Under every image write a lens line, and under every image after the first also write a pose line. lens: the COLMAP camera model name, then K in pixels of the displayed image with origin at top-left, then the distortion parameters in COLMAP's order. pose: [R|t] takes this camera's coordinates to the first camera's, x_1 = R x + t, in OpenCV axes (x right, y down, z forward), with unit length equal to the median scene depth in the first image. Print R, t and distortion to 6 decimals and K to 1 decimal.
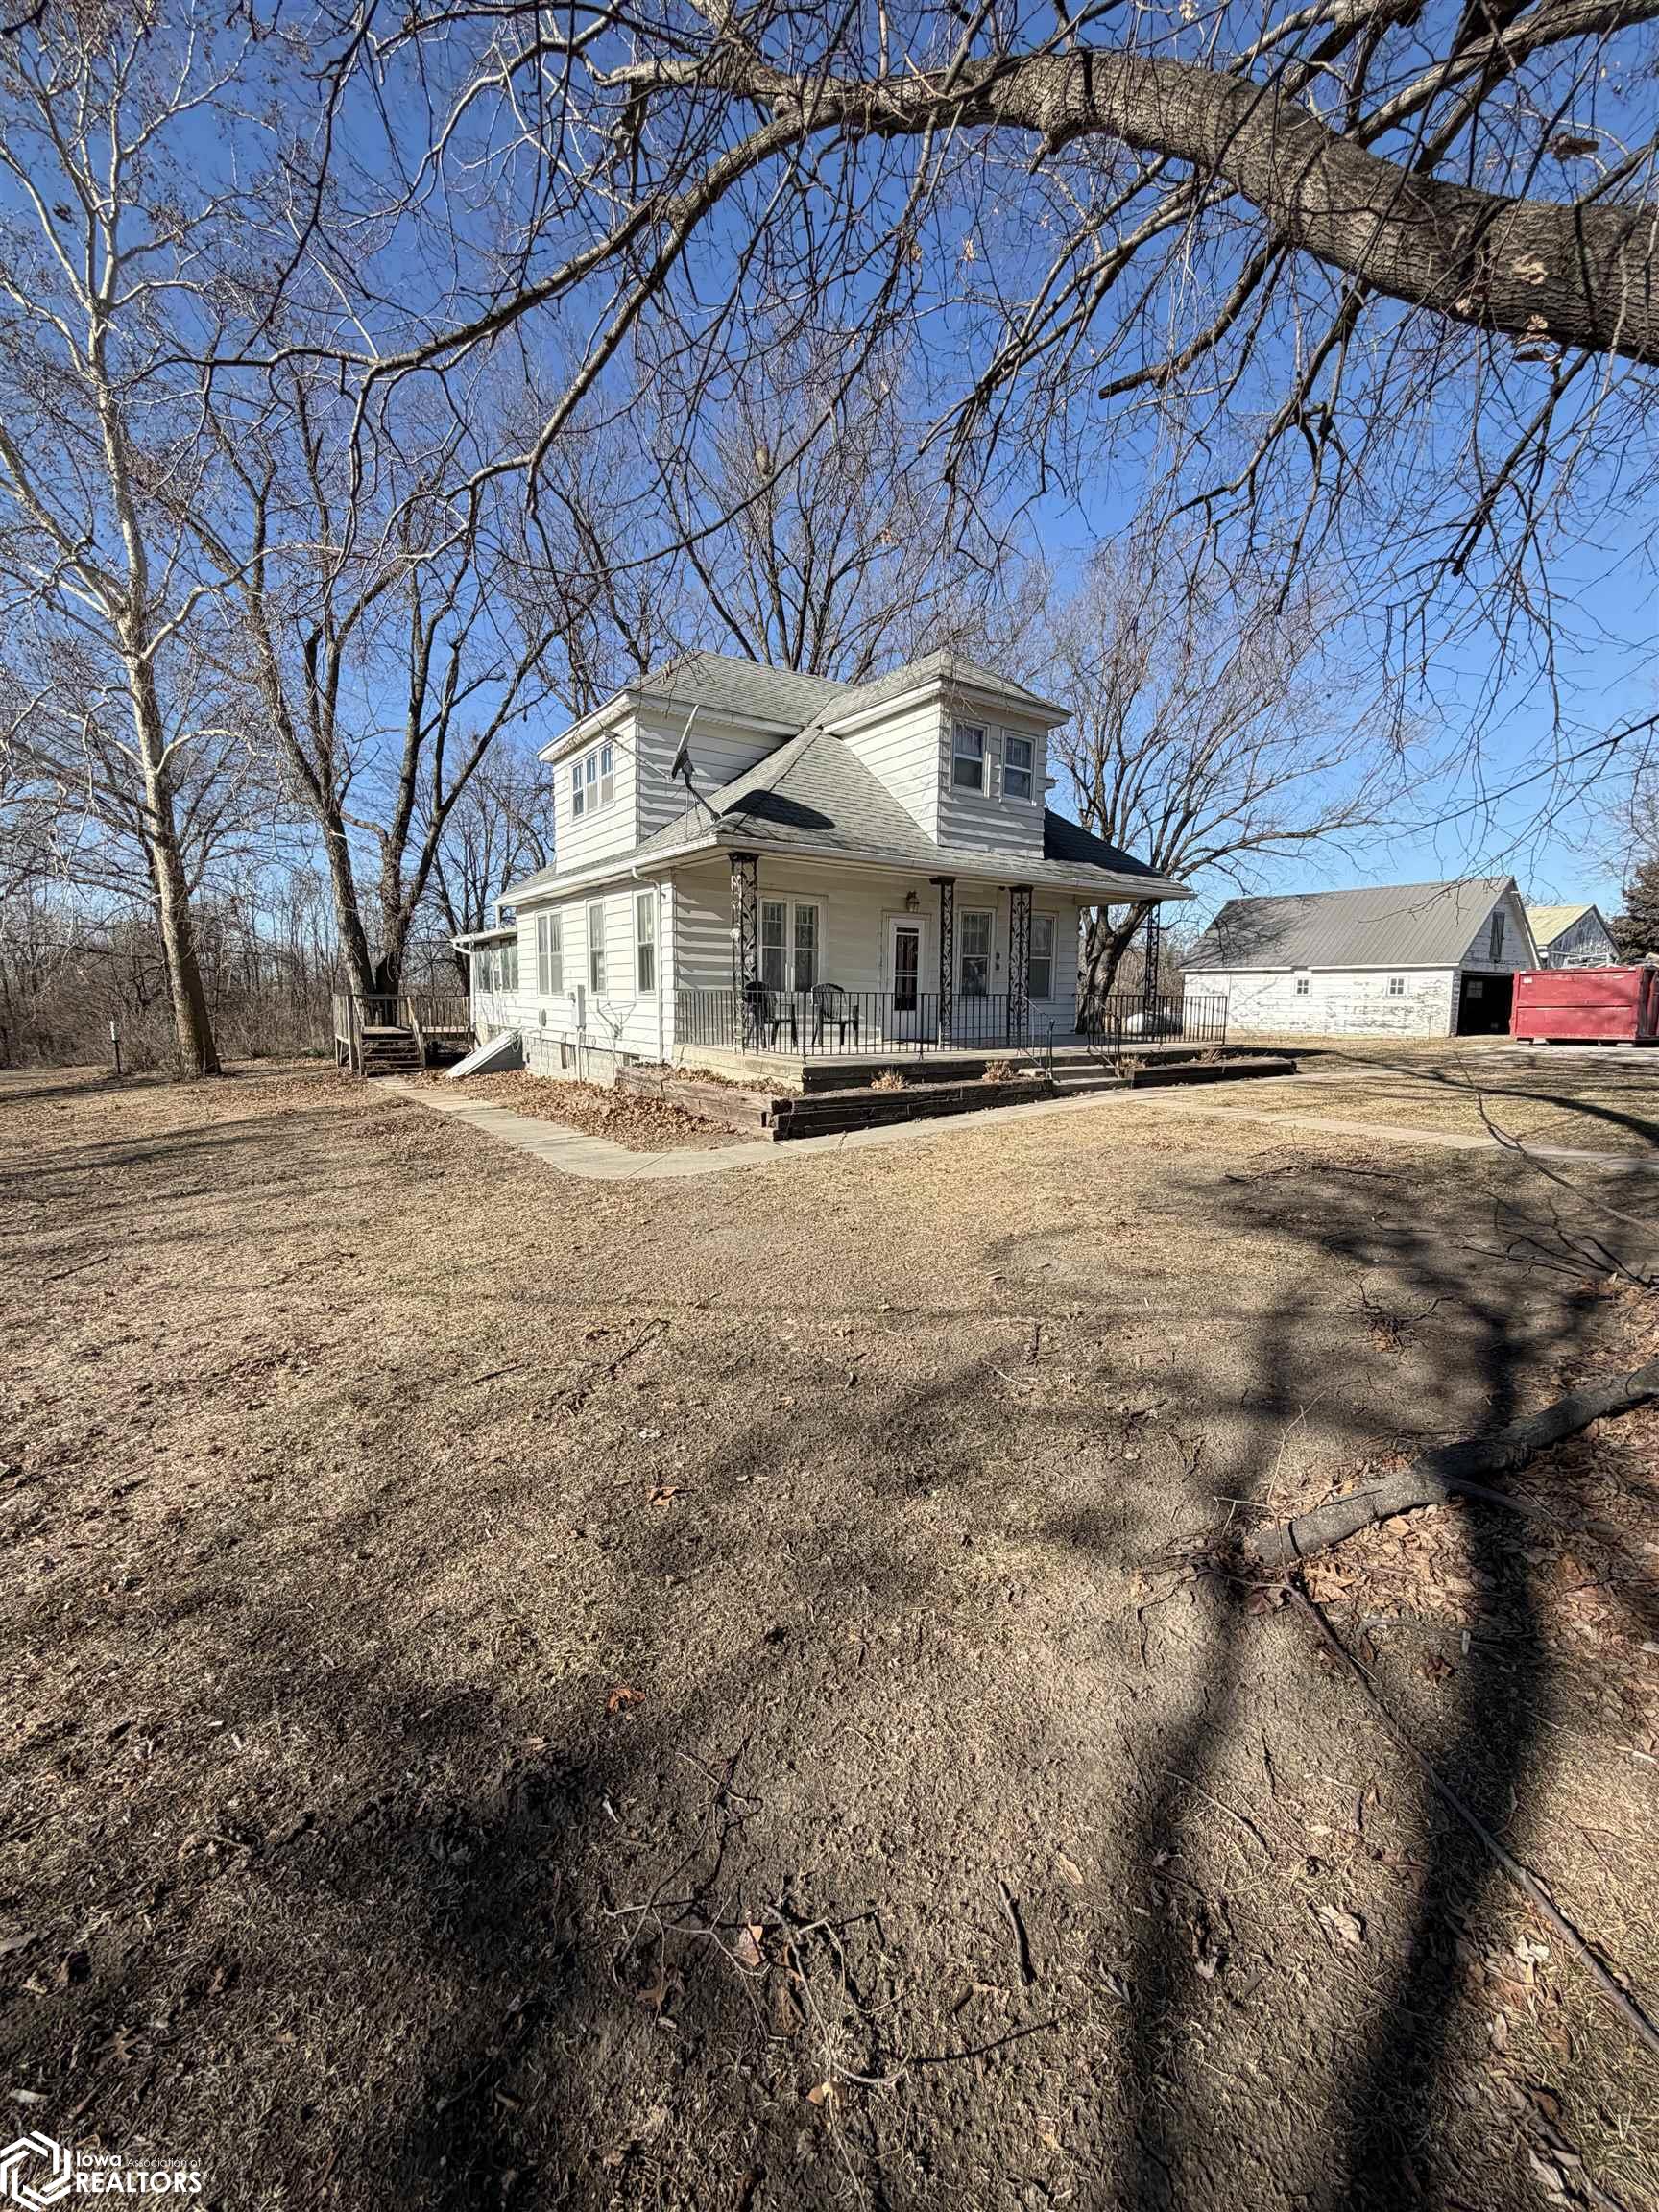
lens RADIAL K [[882.1, 0, 828.0], [0, 882.1, 1101.6], [0, 0, 1]] dist [0.002579, -0.000418]
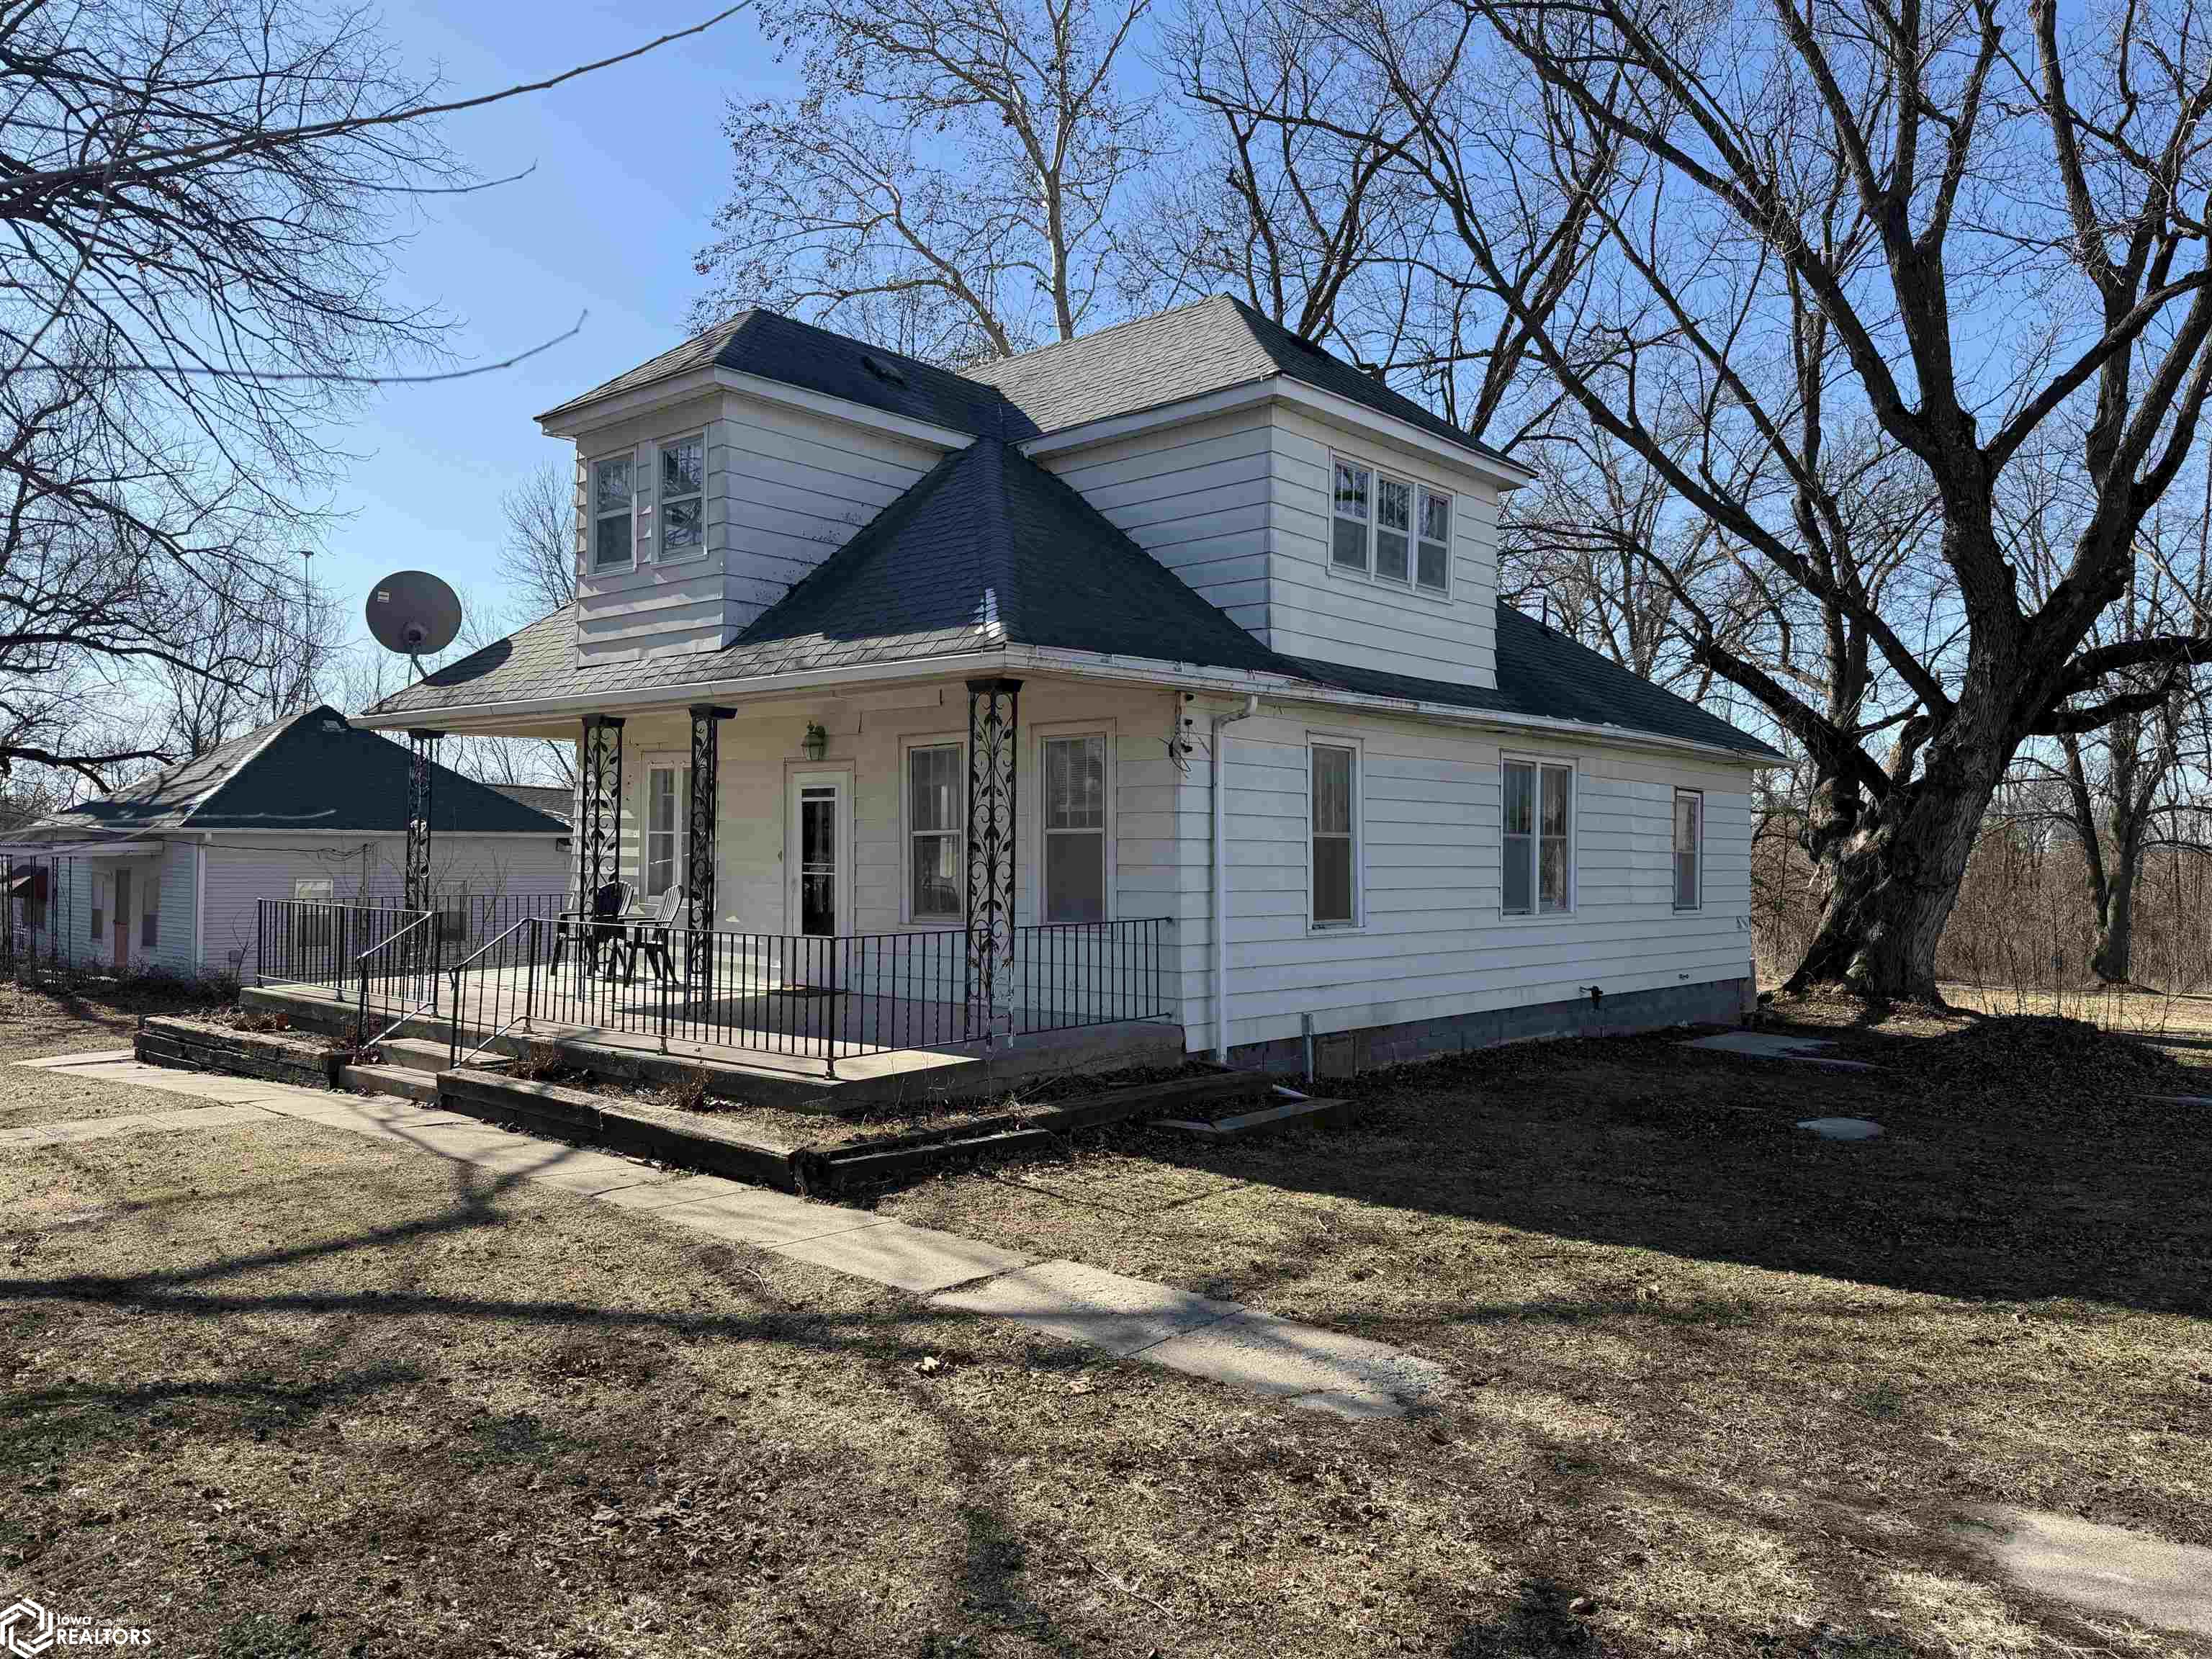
lens RADIAL K [[1550.6, 0, 1089.6], [0, 1550.6, 829.0], [0, 0, 1]] dist [0.062042, -0.075242]
pose [[0.241088, -0.016310, -0.970366, 1.765718], [-0.125883, 0.990887, -0.047930, -0.239802], [0.962305, 0.133708, 0.236838, 1.535620]]
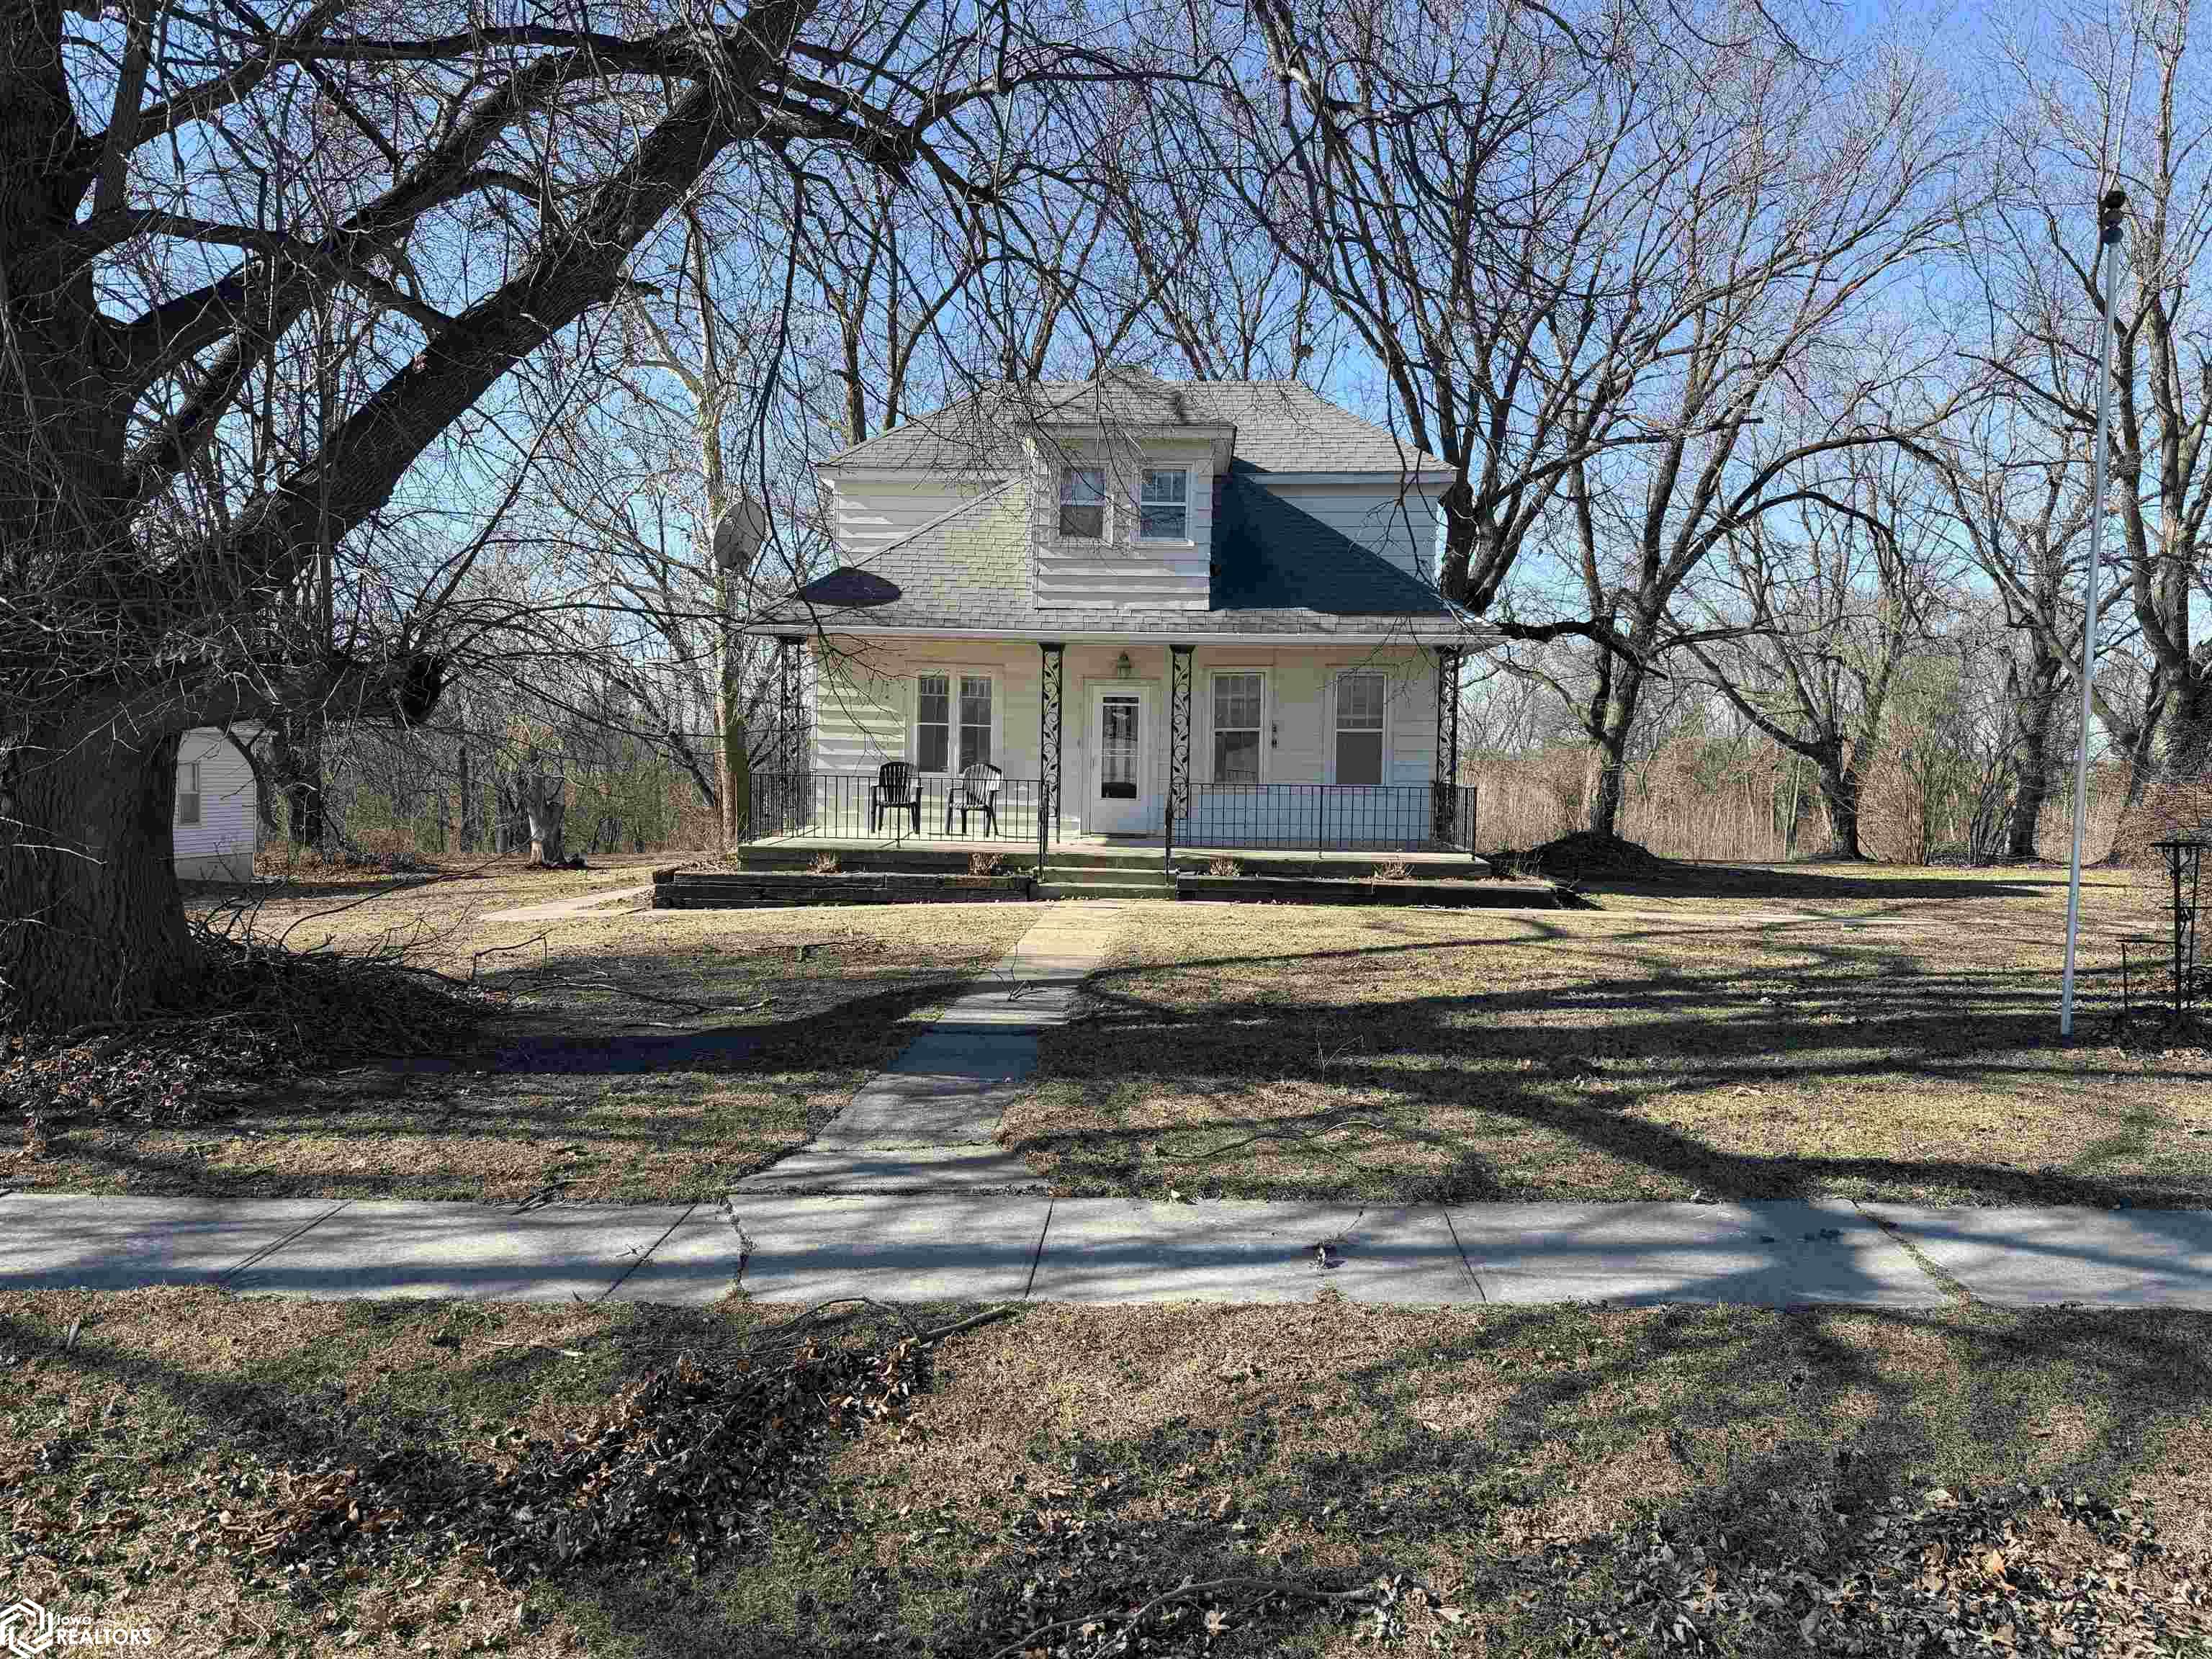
lens RADIAL K [[1550.6, 0, 1102.0], [0, 1550.6, 835.1], [0, 0, 1]] dist [0.062042, -0.075242]
pose [[0.783355, 0.036999, -0.620472, 1.577559], [-0.085694, 0.995123, -0.048849, 0.000626], [0.615639, 0.091437, 0.782705, -0.185402]]
